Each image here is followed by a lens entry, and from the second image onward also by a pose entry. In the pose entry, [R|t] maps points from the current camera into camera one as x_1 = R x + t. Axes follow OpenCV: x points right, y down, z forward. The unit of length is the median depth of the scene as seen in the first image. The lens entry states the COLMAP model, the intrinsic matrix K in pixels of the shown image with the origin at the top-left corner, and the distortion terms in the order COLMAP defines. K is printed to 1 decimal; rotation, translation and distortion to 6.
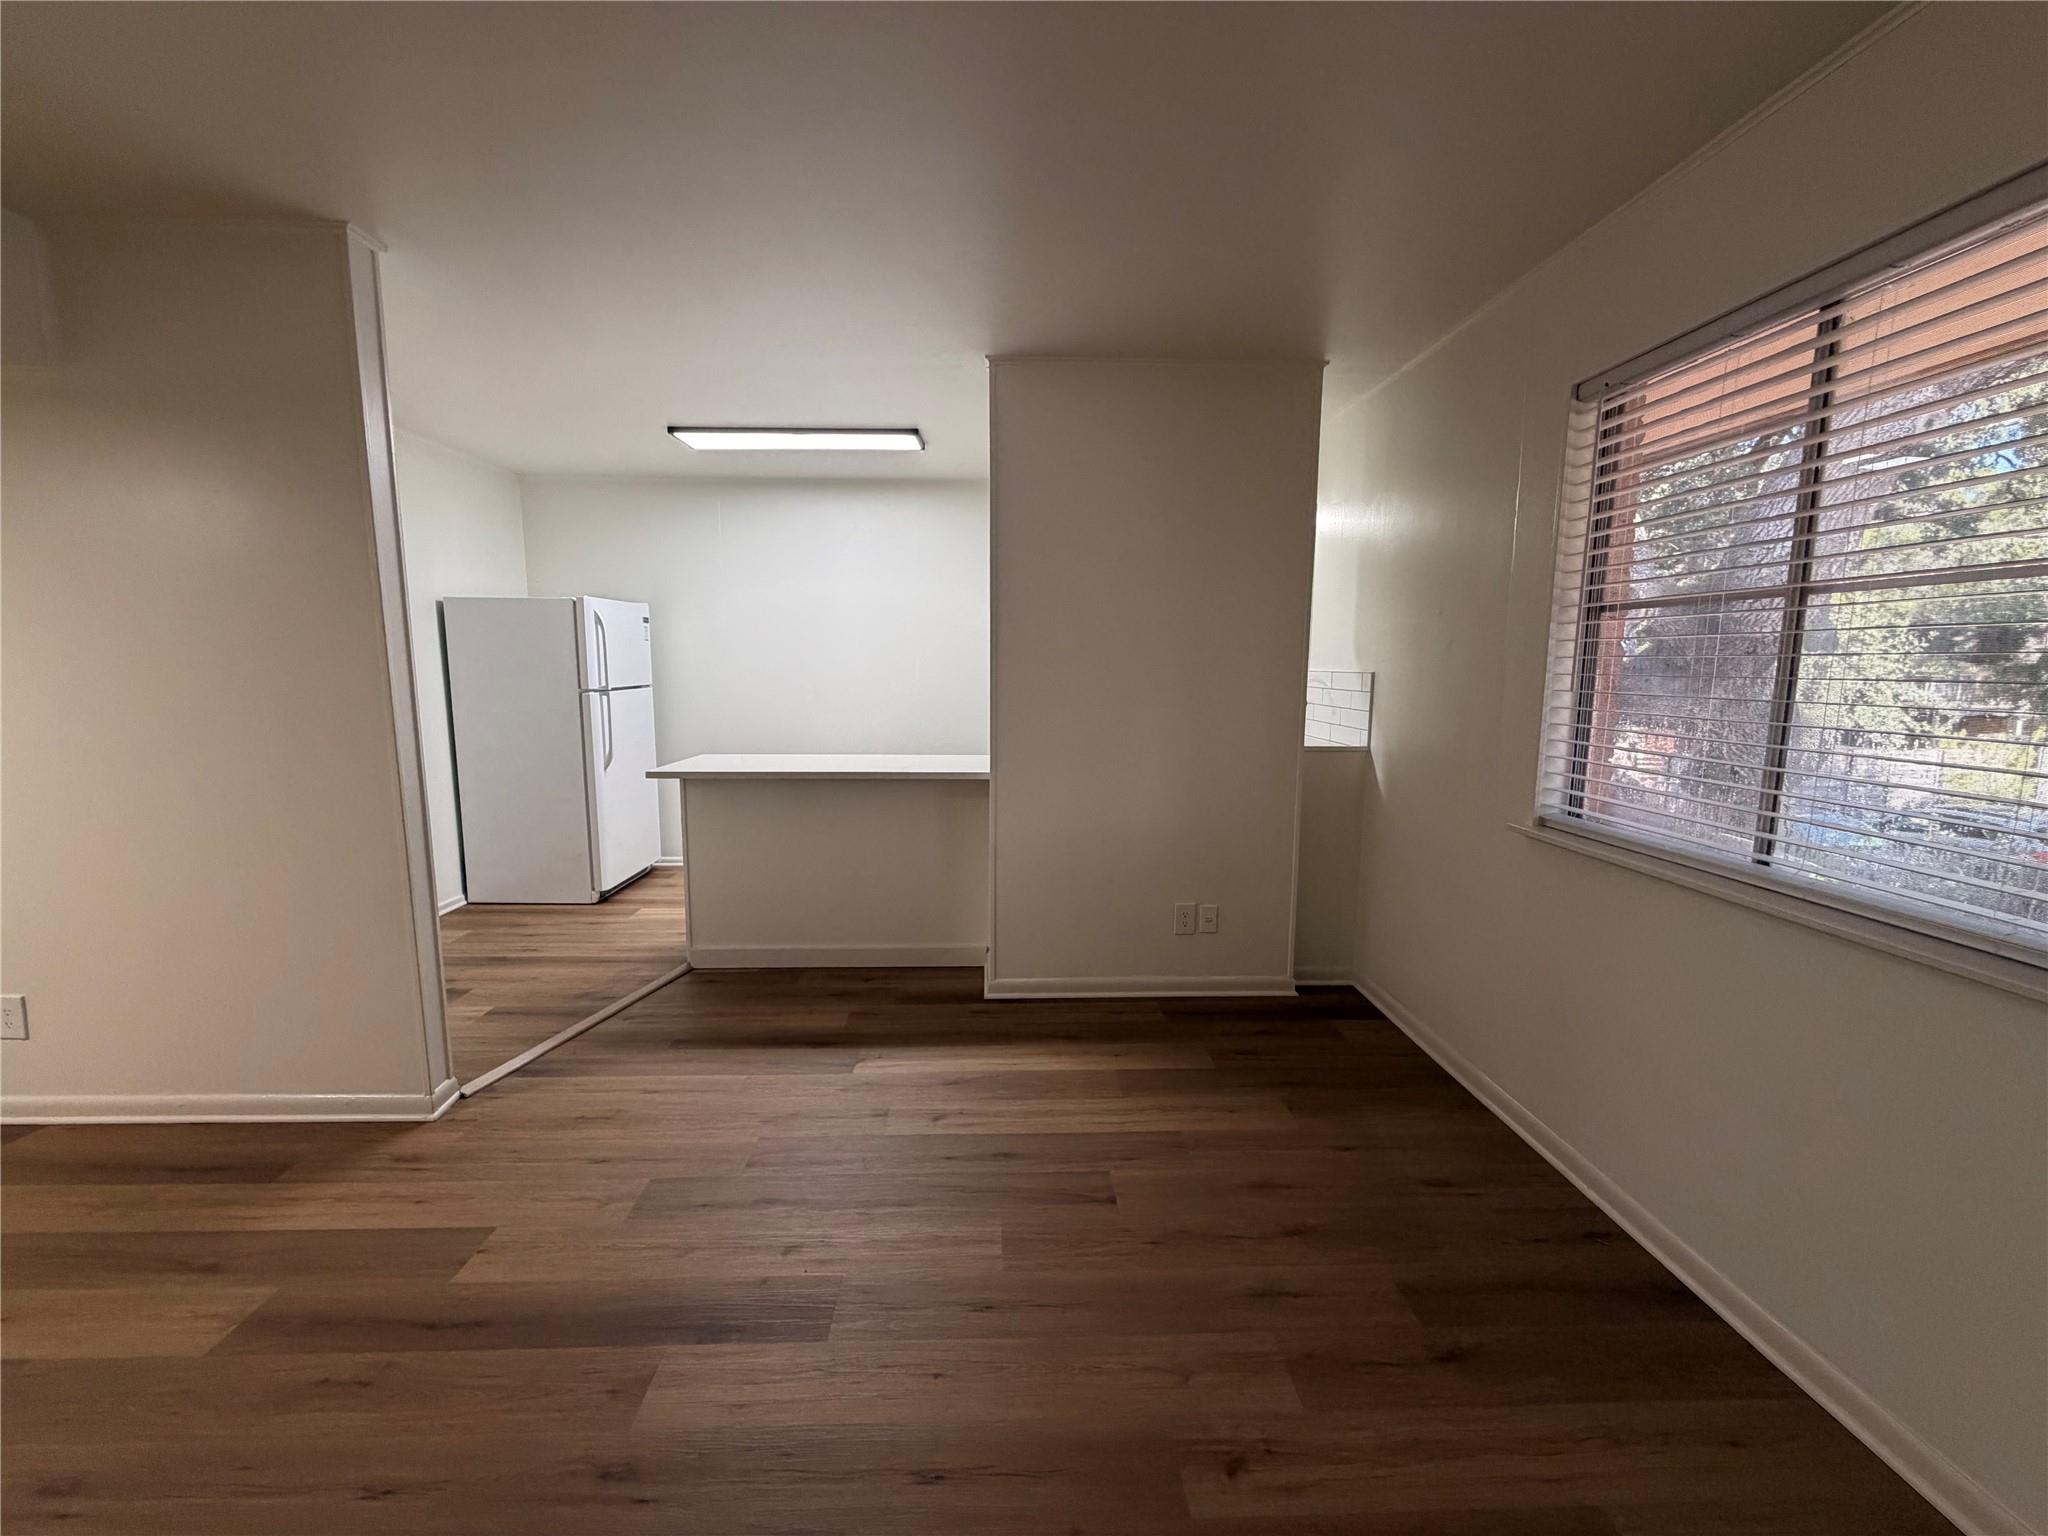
lens RADIAL K [[818.1, 0, 1016.4], [0, 818.1, 765.3], [0, 0, 1]] dist [-0.000075, 0.000060]
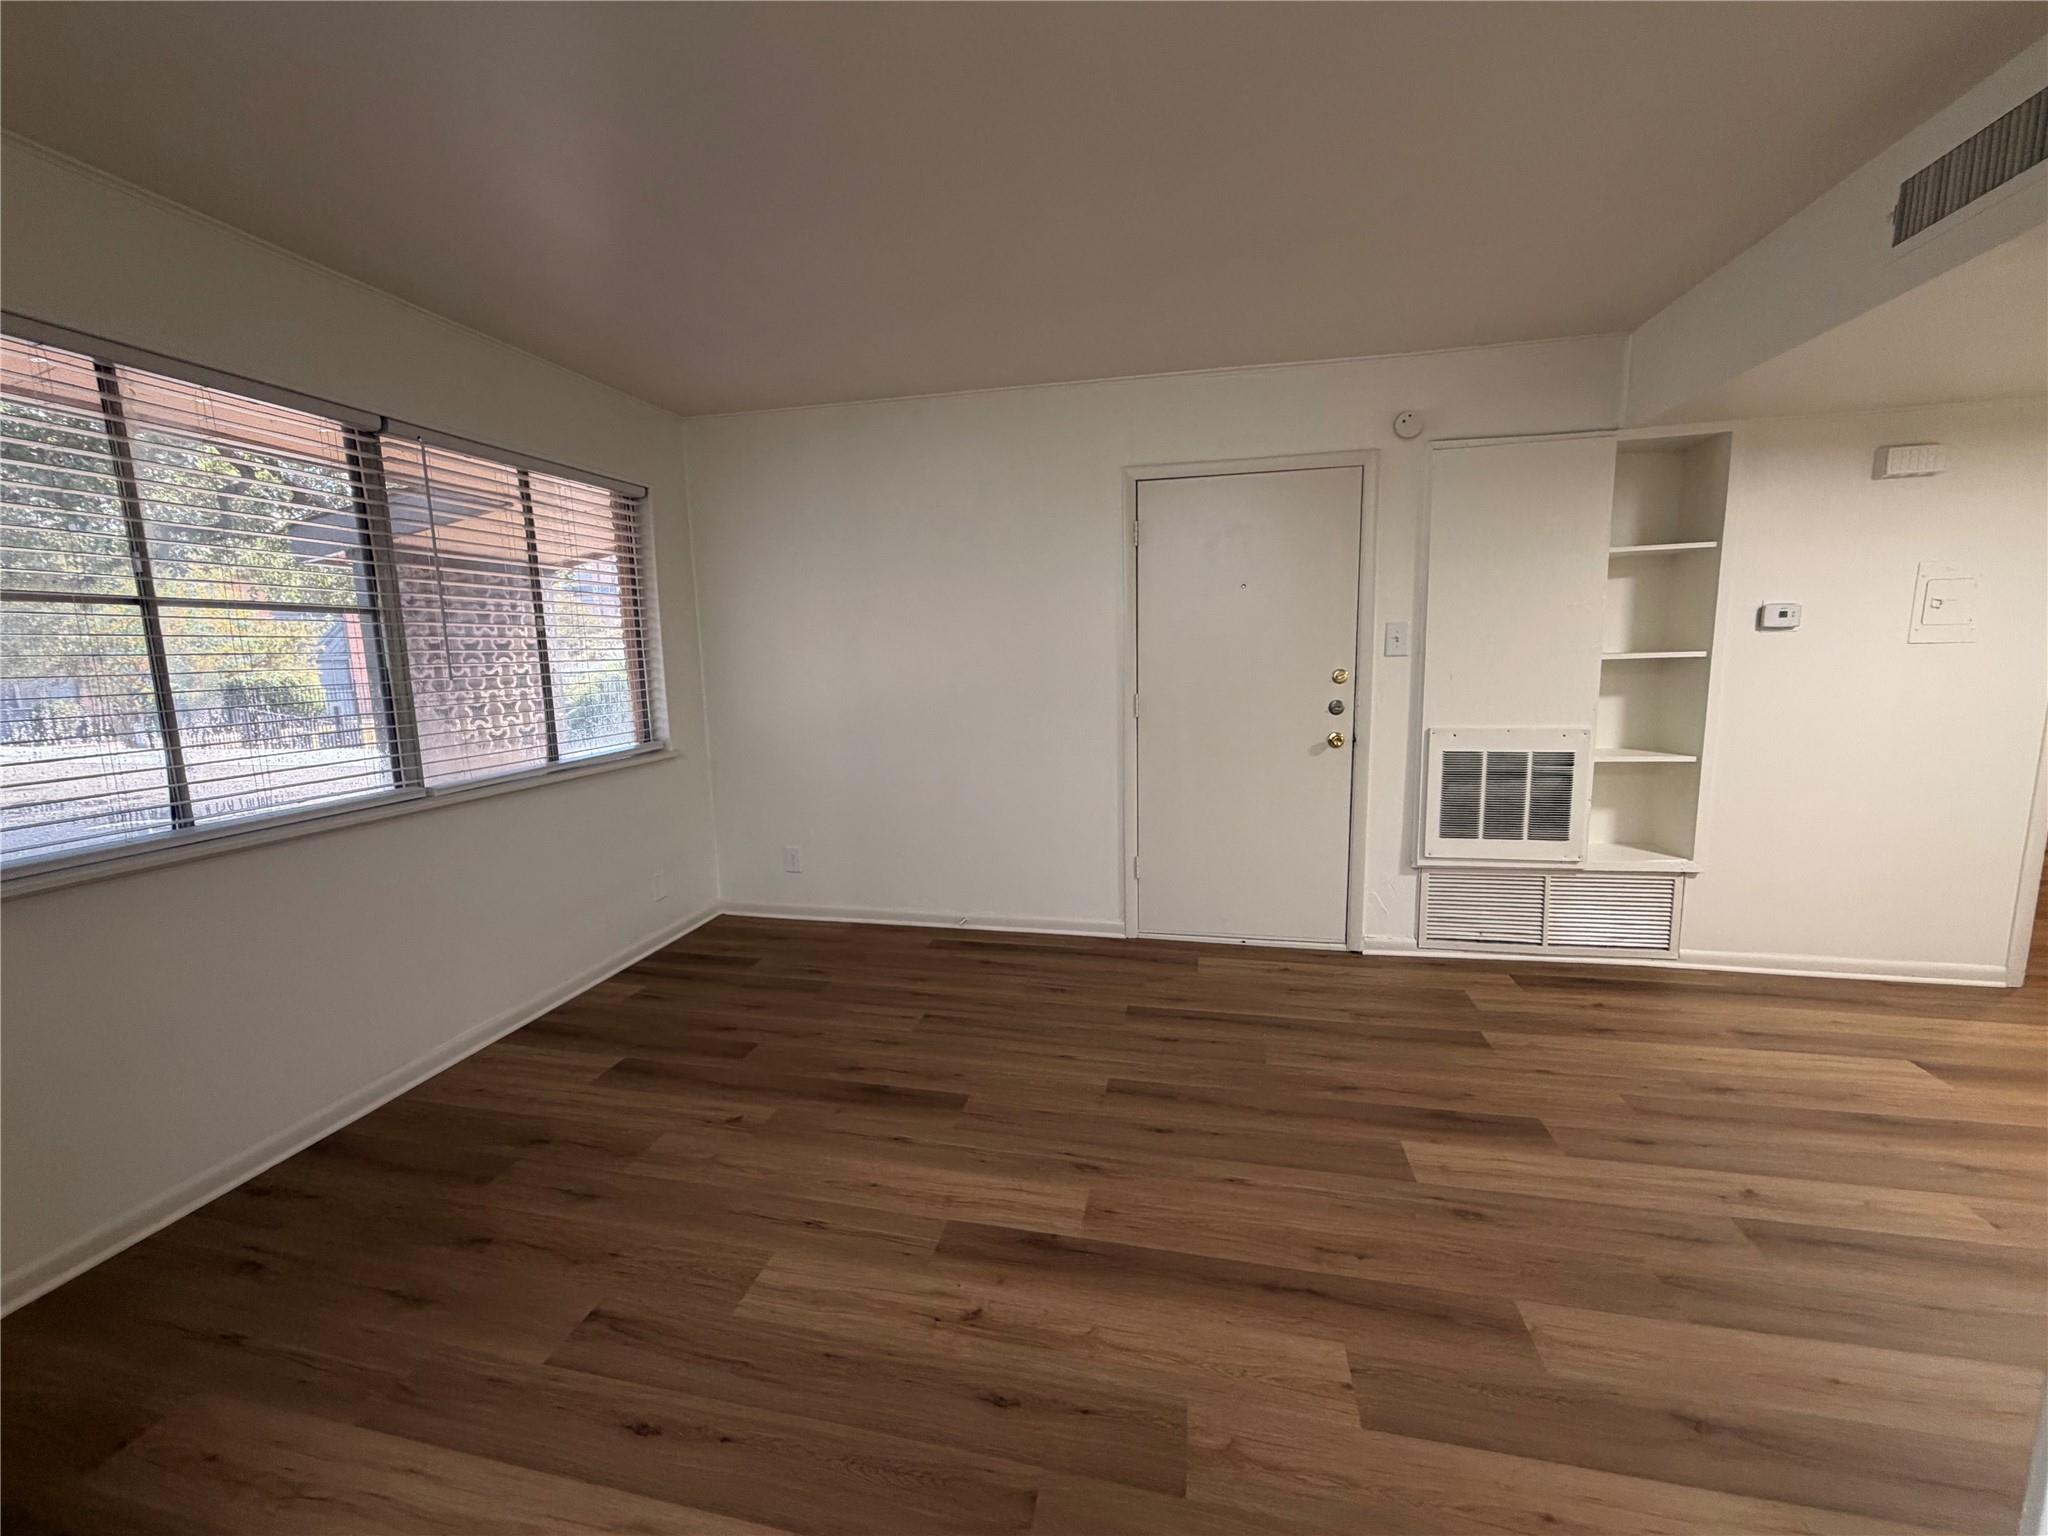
lens RADIAL K [[818.1, 0, 1013.4], [0, 818.1, 765.1], [0, 0, 1]] dist [-0.000075, 0.000060]
pose [[-0.966990, -0.018976, 0.254108, -0.327884], [0.049108, 0.964650, 0.258917, -0.126418], [-0.250039, 0.262849, -0.931875, 1.024907]]
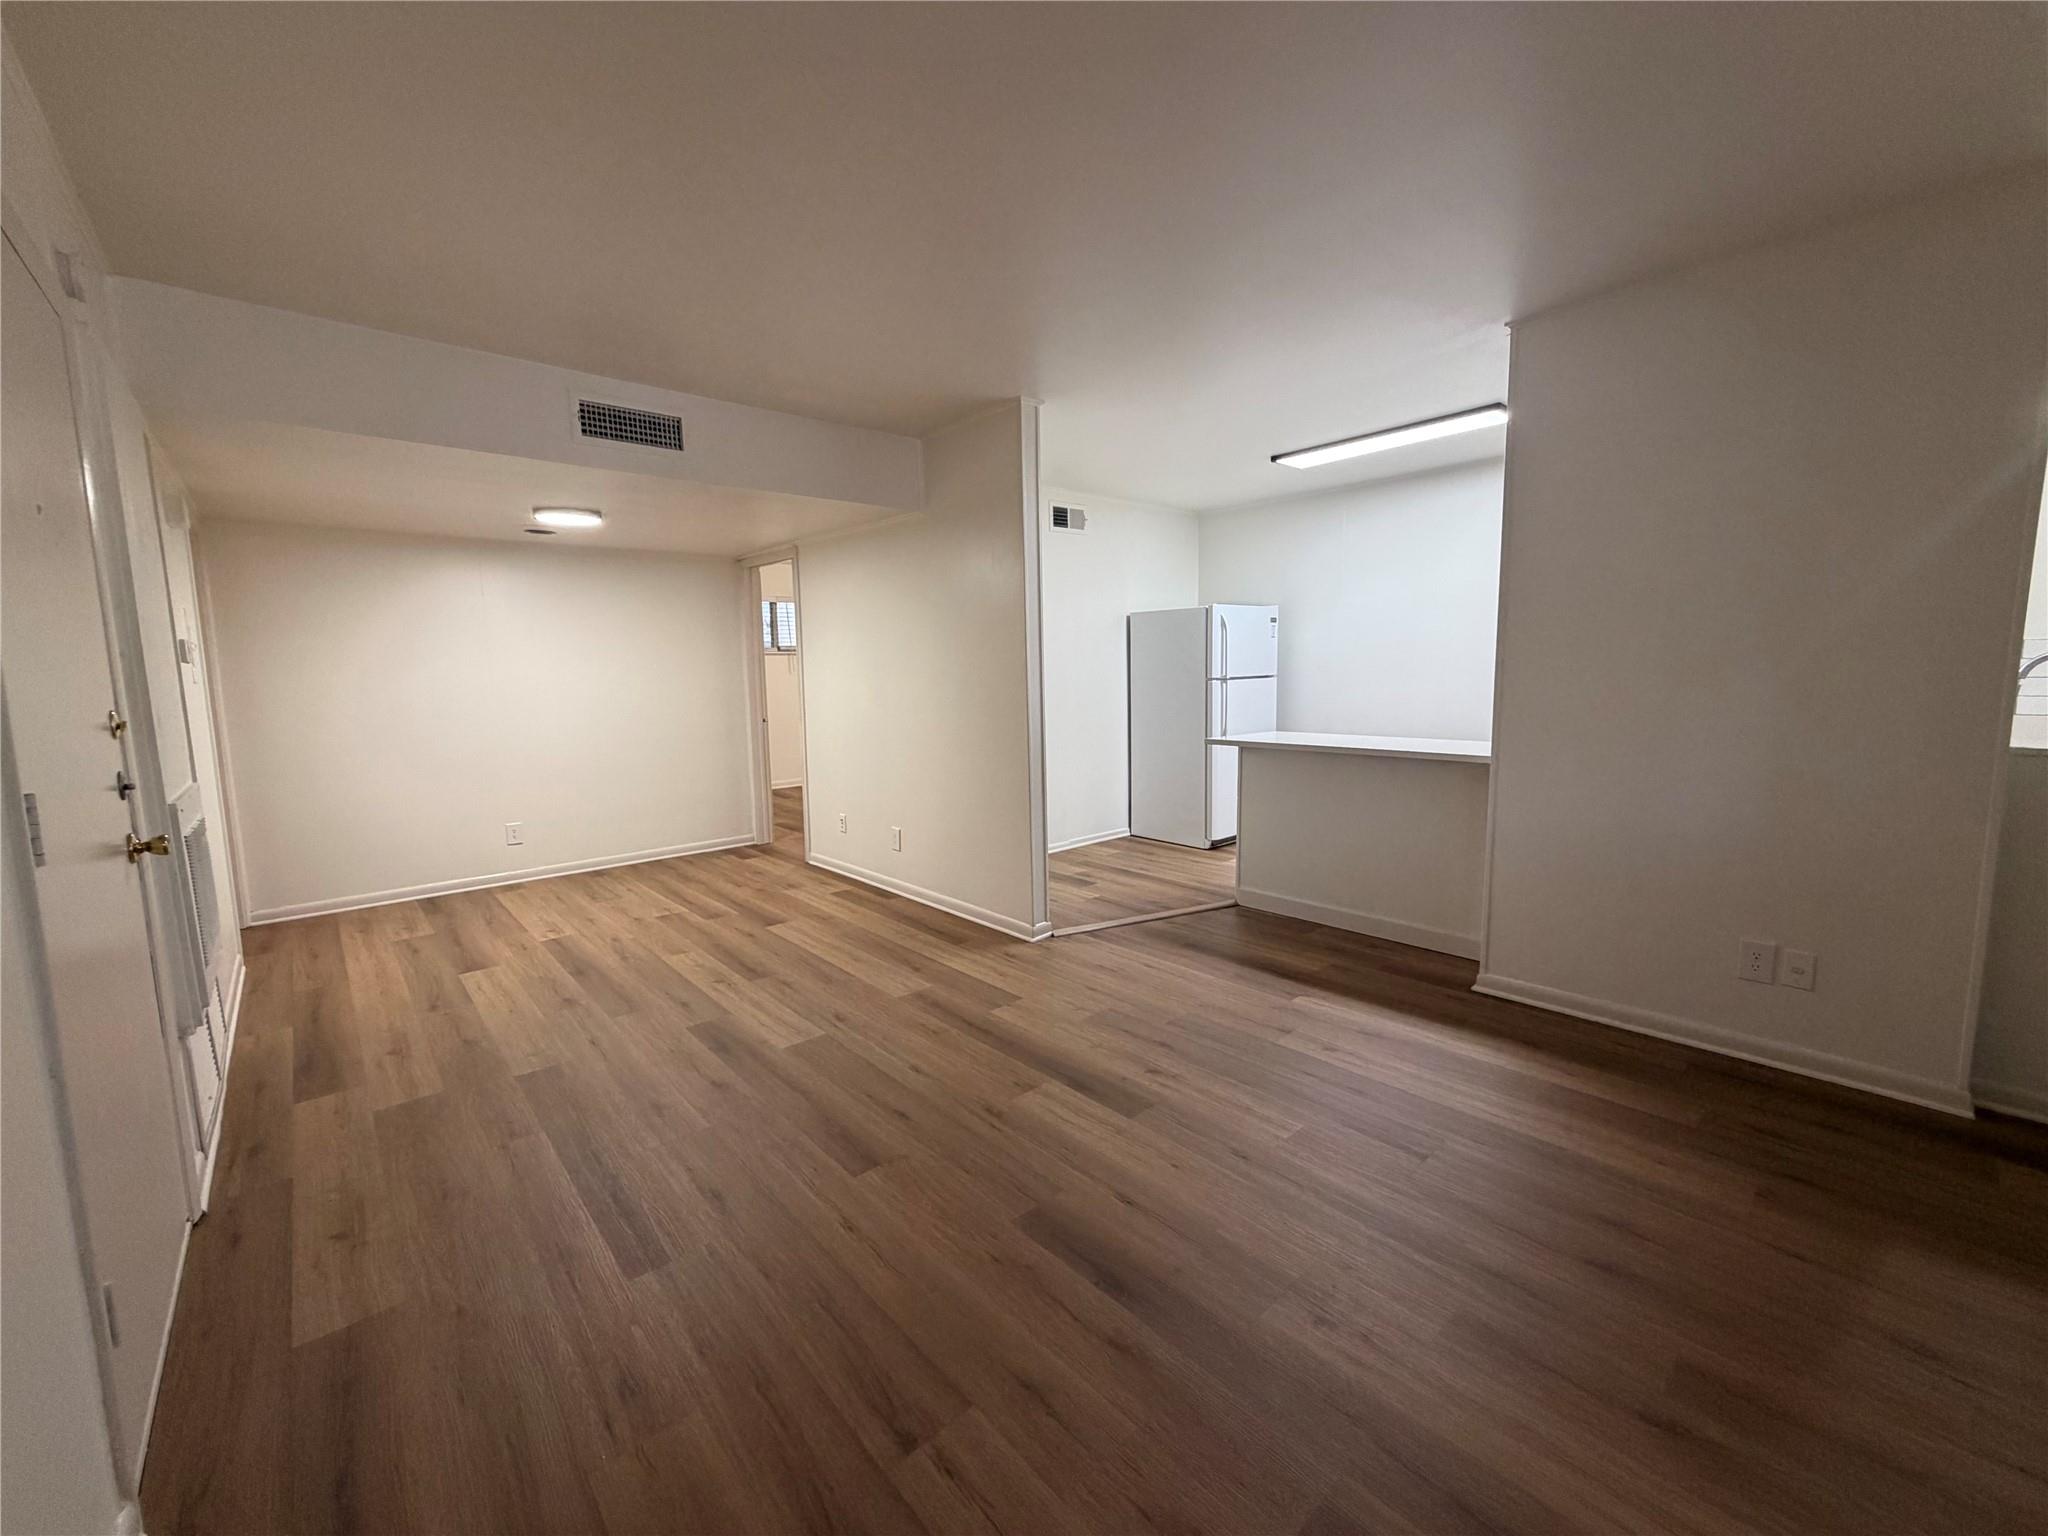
lens RADIAL K [[818.1, 0, 1015.6], [0, 818.1, 766.8], [0, 0, 1]] dist [-0.000075, 0.000060]
pose [[0.635593, 0.073822, -0.768487, 0.371115], [-0.074136, 0.996654, 0.034425, 0.031364], [0.768457, 0.035093, 0.638939, -0.046316]]
